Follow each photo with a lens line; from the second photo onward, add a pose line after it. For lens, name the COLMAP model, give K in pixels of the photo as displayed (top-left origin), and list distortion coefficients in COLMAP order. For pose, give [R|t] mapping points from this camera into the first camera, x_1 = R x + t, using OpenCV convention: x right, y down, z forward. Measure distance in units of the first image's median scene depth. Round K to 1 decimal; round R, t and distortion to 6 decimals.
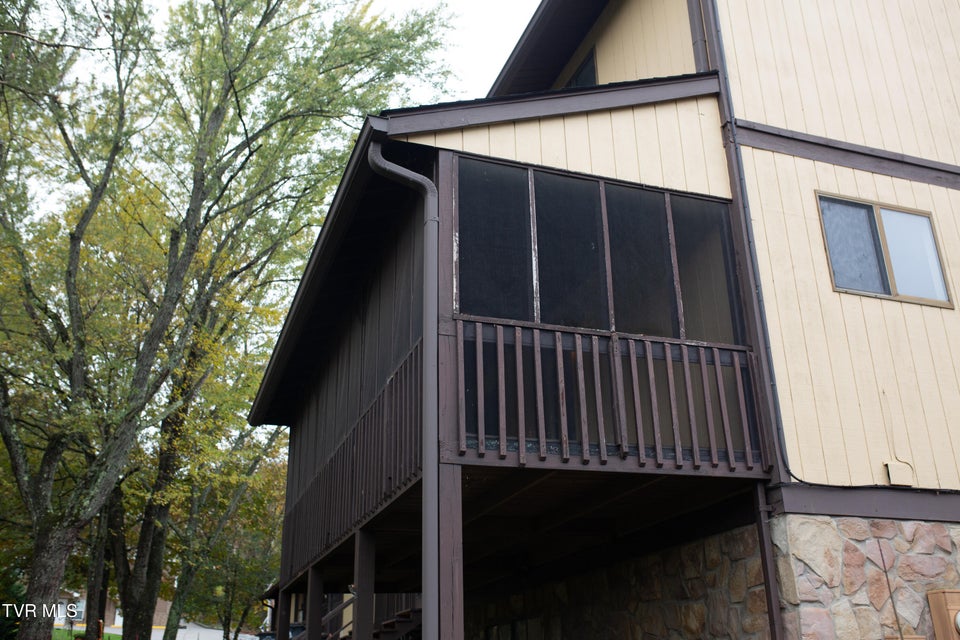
lens RADIAL K [[907.7, 0, 480.0], [0, 907.7, 320.0], [0, 0, 1]] dist [-0.063564, 0.096161]
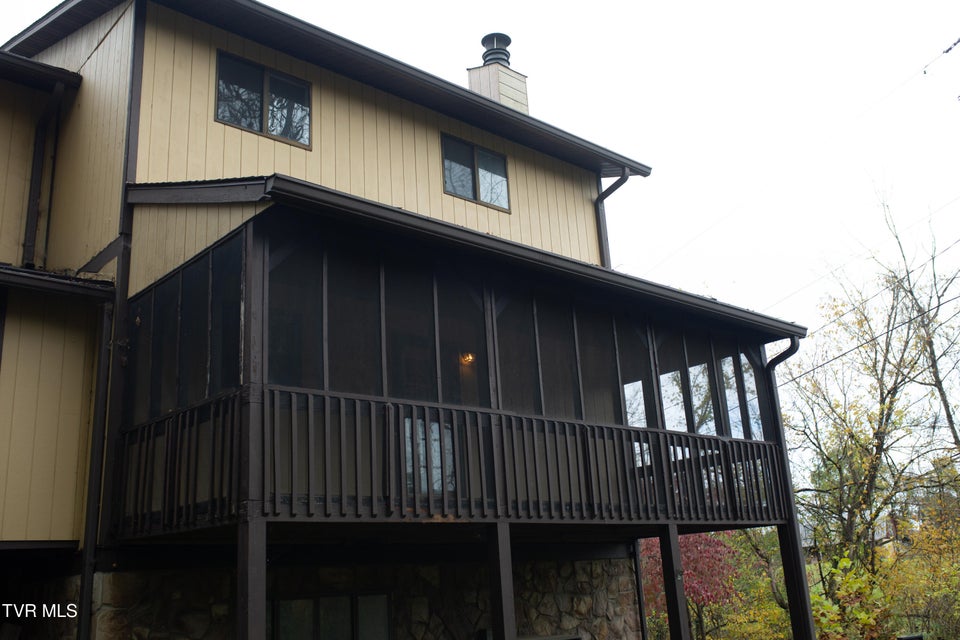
lens RADIAL K [[907.7, 0, 480.0], [0, 907.7, 320.0], [0, 0, 1]] dist [-0.063564, 0.096161]
pose [[-0.384980, 0.307645, 0.870141, -1.285028], [-0.297059, 0.851332, -0.432424, 0.646062], [-0.873811, -0.424958, -0.236357, 1.747563]]
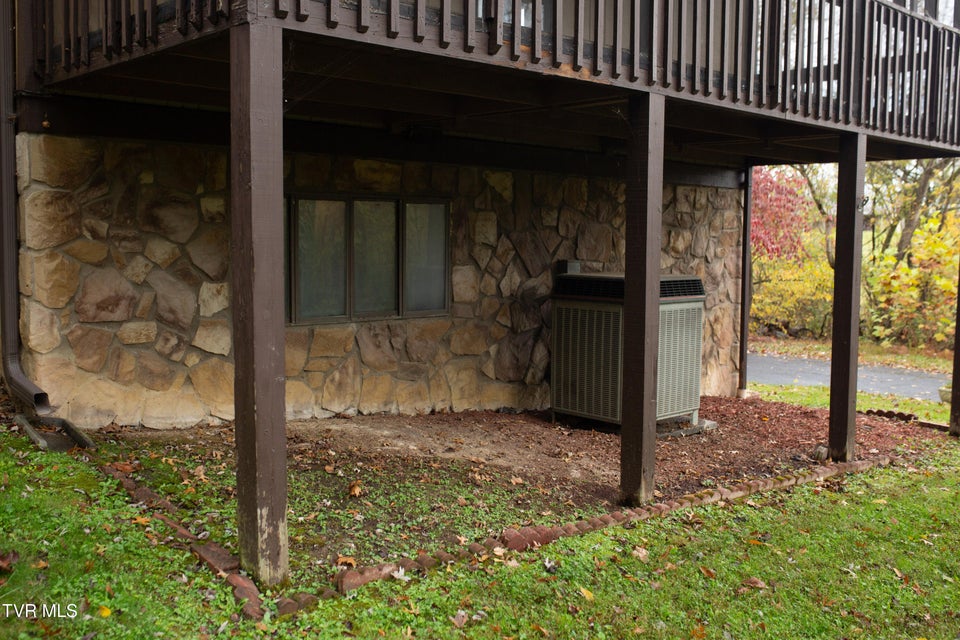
lens RADIAL K [[907.7, 0, 480.0], [0, 907.7, 320.0], [0, 0, 1]] dist [-0.063564, 0.096161]
pose [[-0.386823, -0.067605, 0.919673, -0.855819], [-0.360313, 0.929109, -0.083252, 0.638107], [-0.848848, -0.363574, -0.383760, 1.674930]]
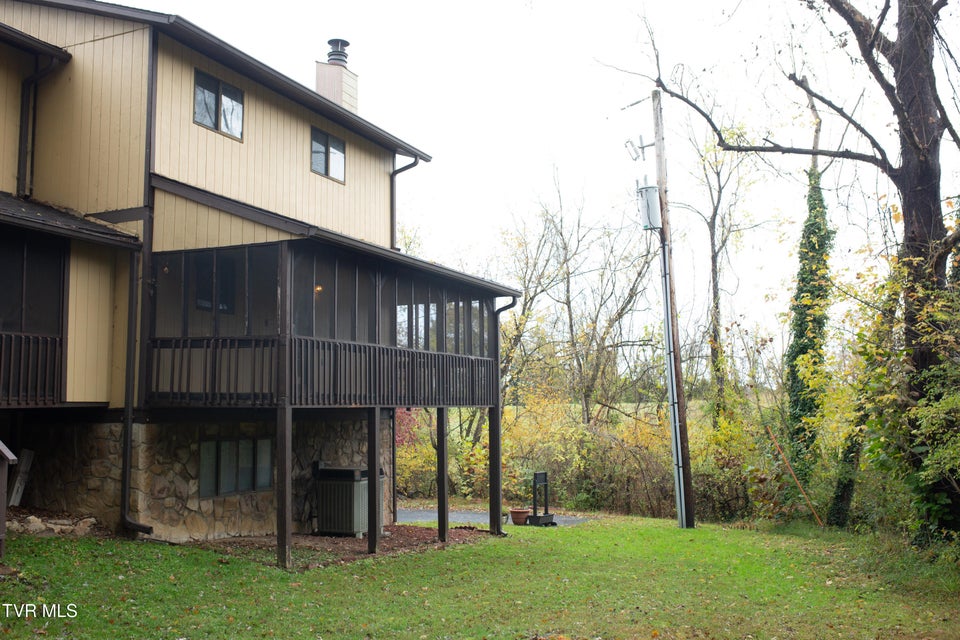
lens RADIAL K [[907.7, 0, 480.0], [0, 907.7, 320.0], [0, 0, 1]] dist [-0.063564, 0.096161]
pose [[-0.731628, 0.093120, 0.675314, -1.802621], [-0.243595, 0.889511, -0.386564, 0.920811], [-0.636696, -0.447324, -0.628108, 2.561759]]
